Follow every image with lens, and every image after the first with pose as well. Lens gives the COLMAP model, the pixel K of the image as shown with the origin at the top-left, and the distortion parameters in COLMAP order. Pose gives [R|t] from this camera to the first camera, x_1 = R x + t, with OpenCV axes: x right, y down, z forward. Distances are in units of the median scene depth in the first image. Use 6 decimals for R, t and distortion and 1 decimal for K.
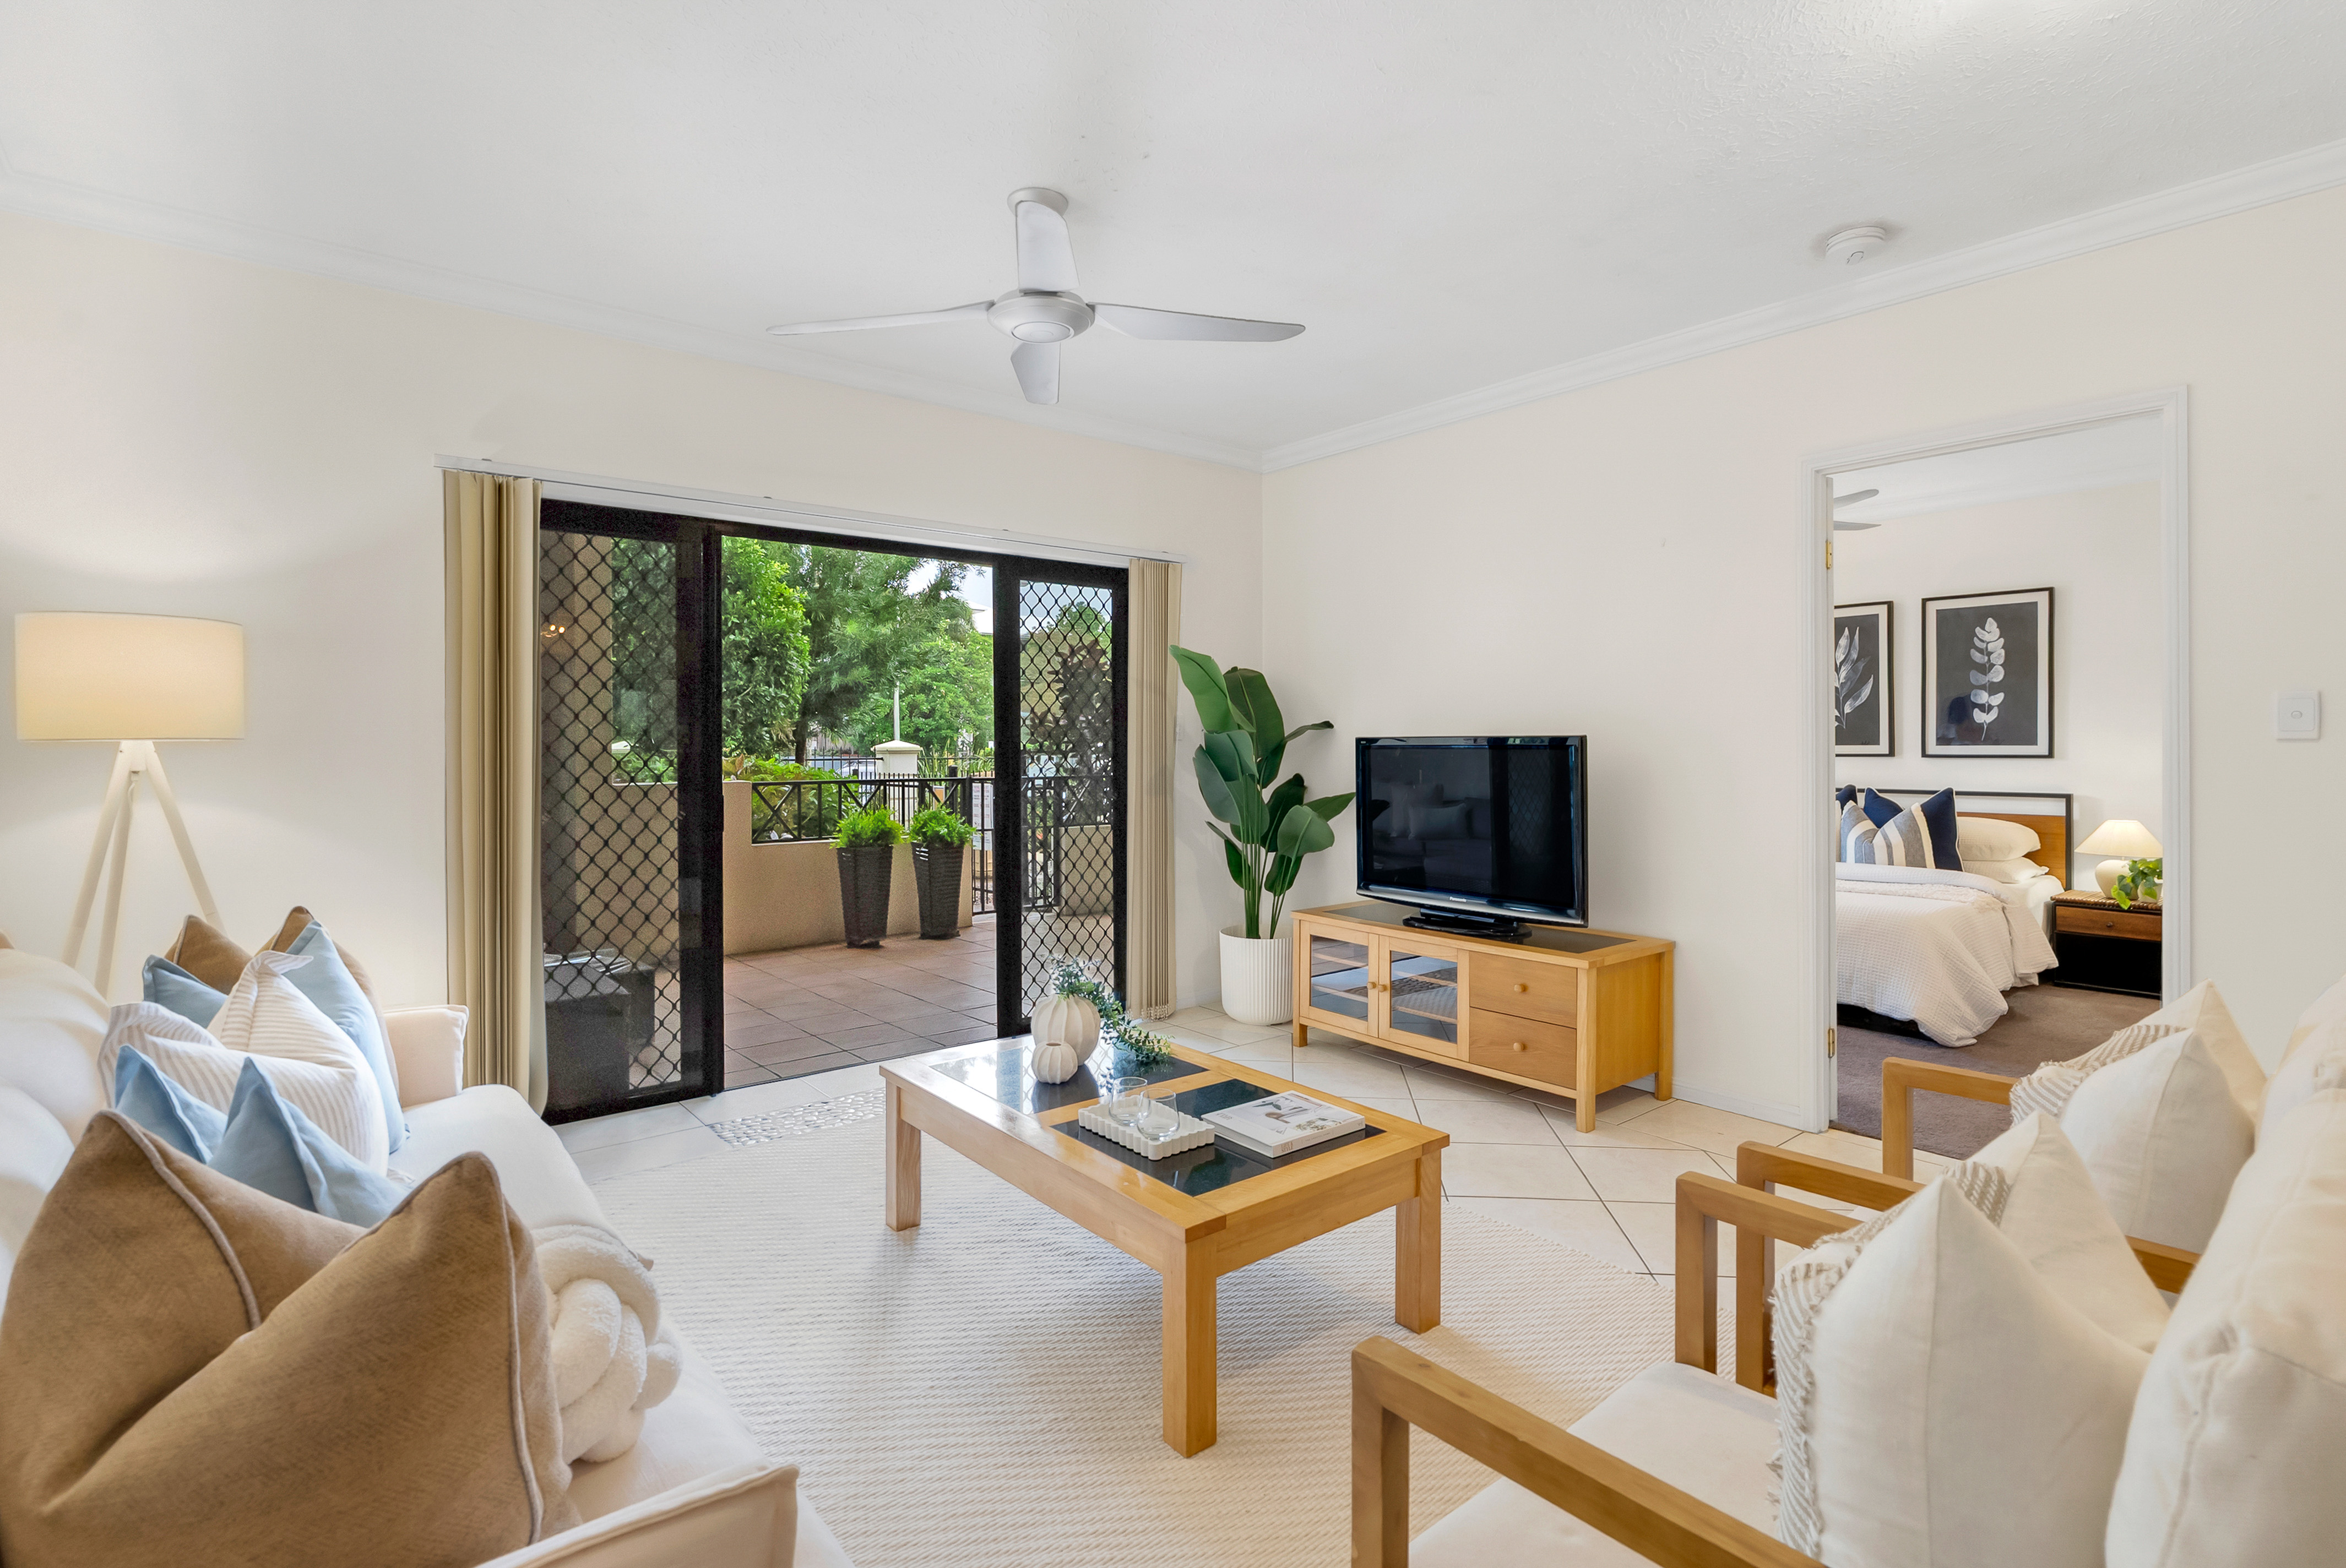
lens RADIAL K [[1084.9, 0, 1178.2], [0, 1084.9, 750.5], [0, 0, 1]] dist [-0.000301, 0.000054]
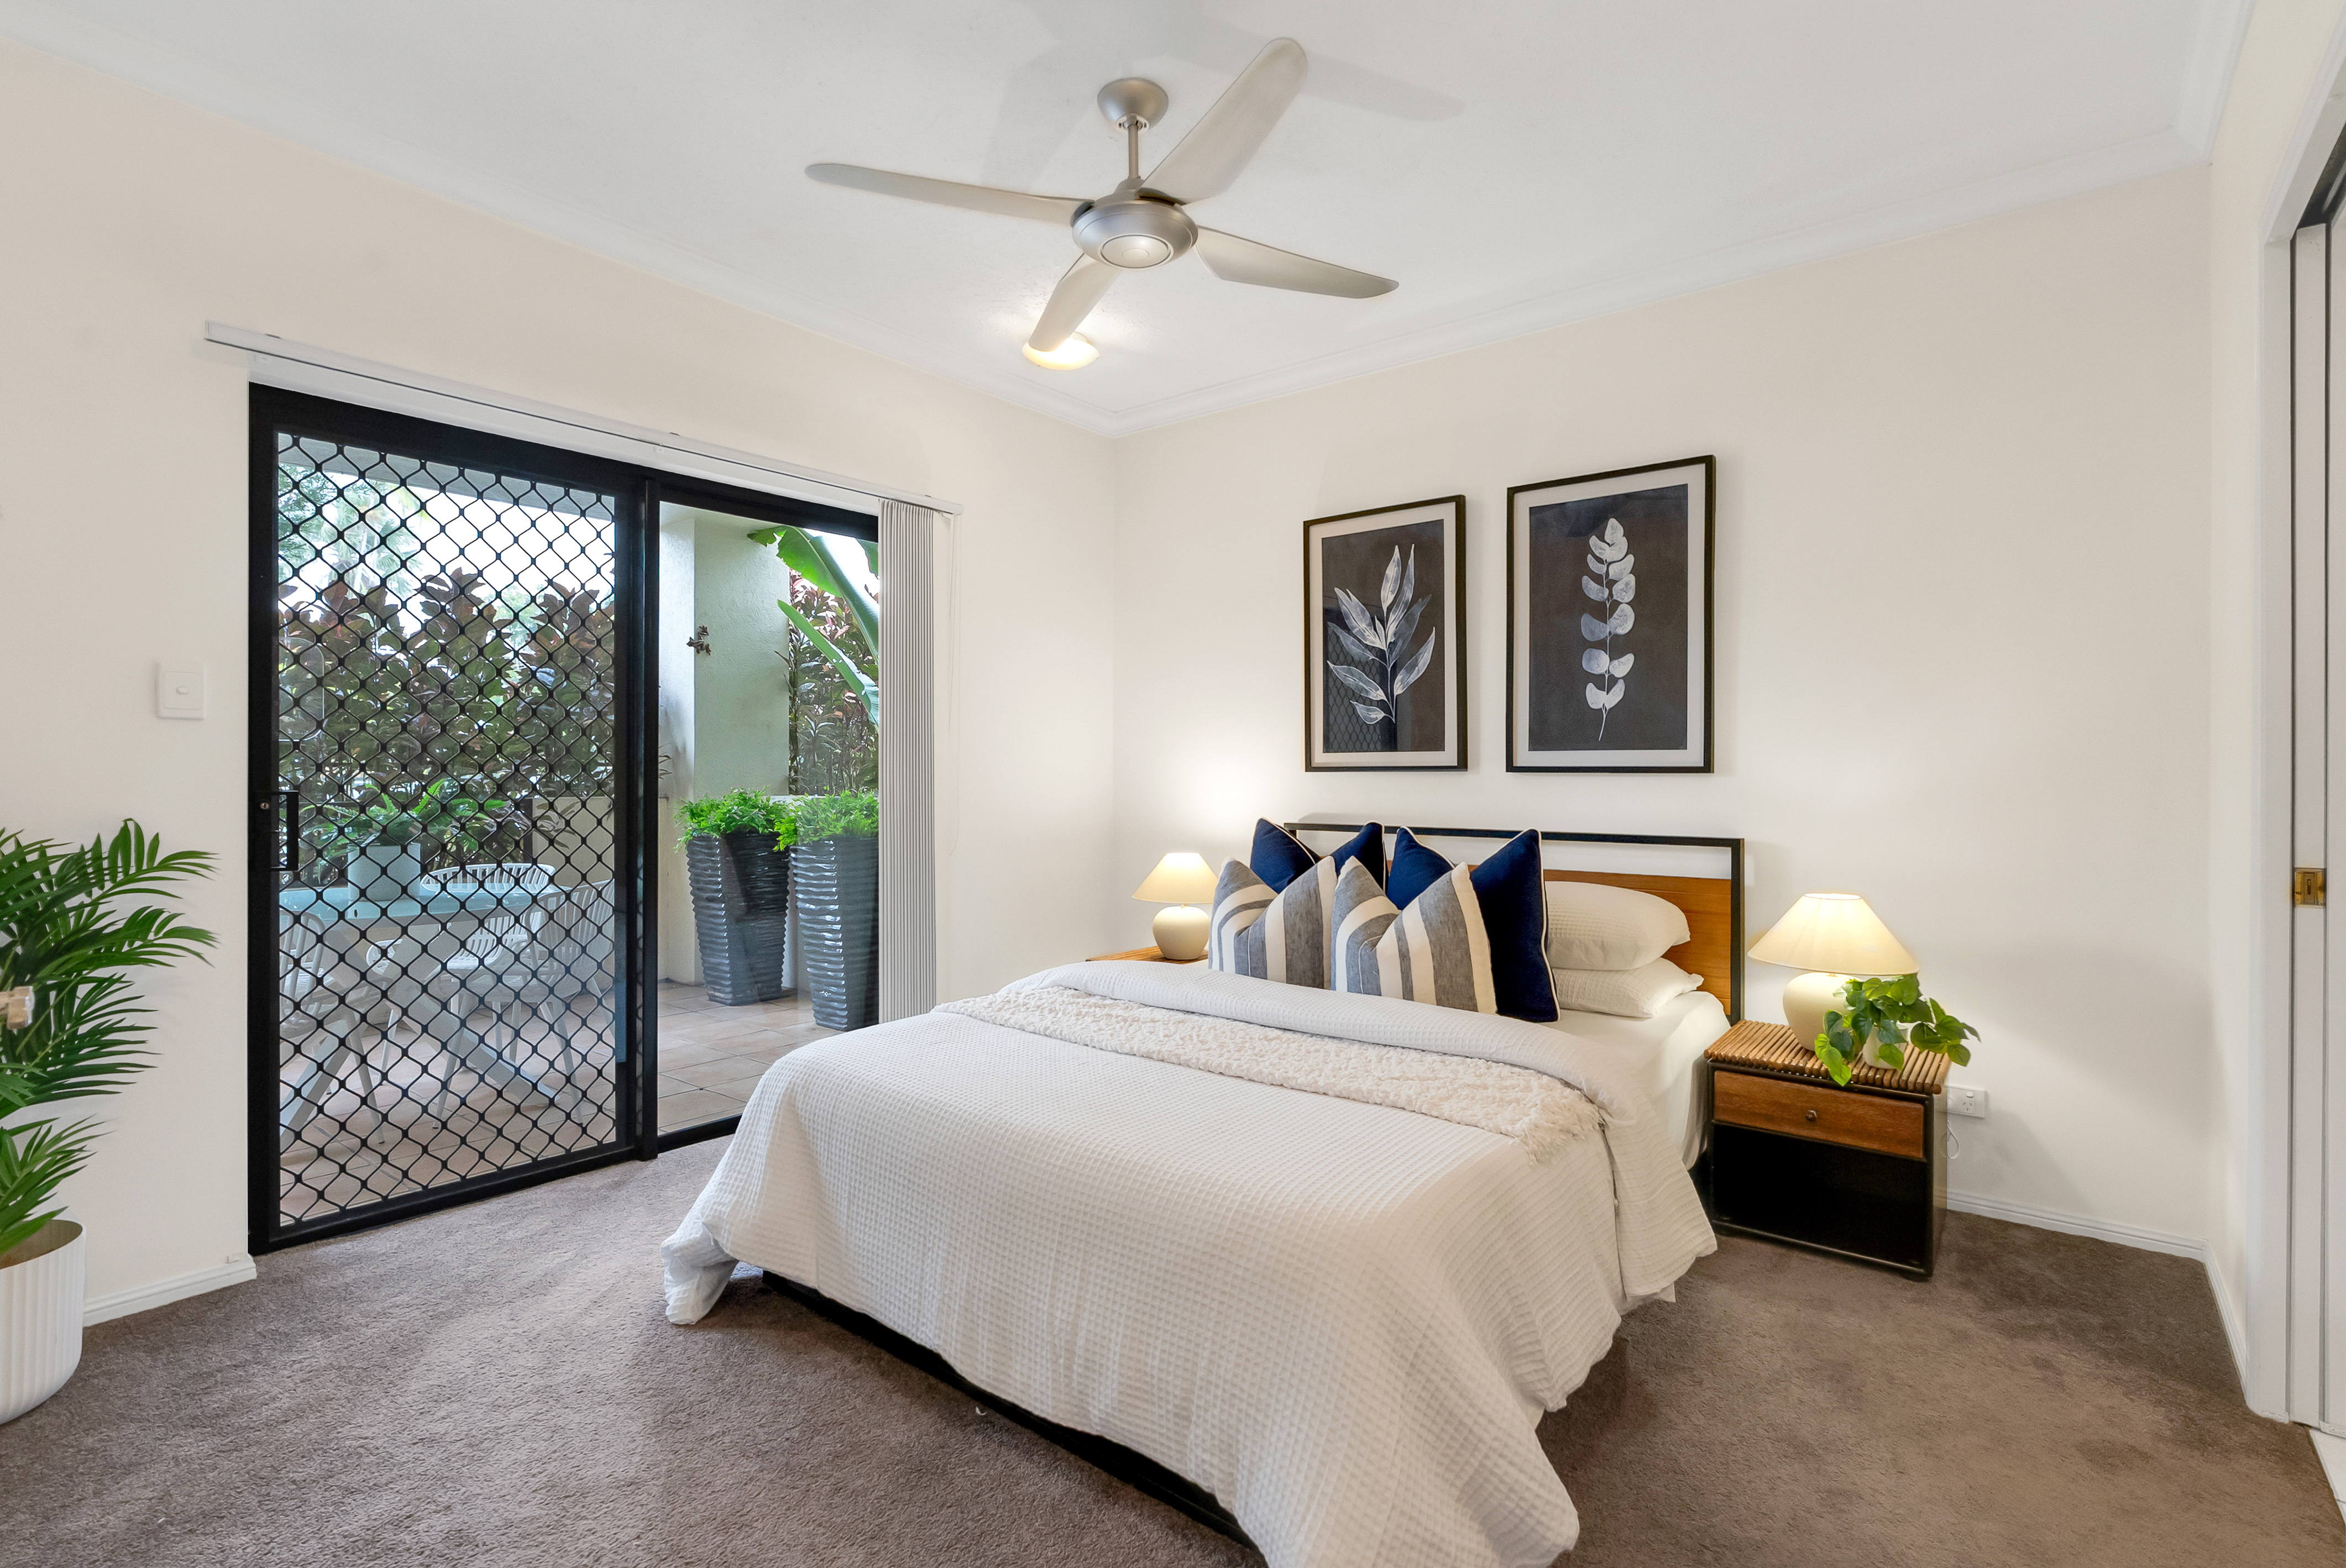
lens RADIAL K [[1085.0, 0, 1159.1], [0, 1085.0, 784.1], [0, 0, 1]] dist [-0.000301, 0.000054]
pose [[0.978733, 0.000299, 0.205140, 0.414262], [-0.001562, 0.999981, 0.005997, 0.010098], [-0.205134, -0.006190, 0.978714, 0.512206]]
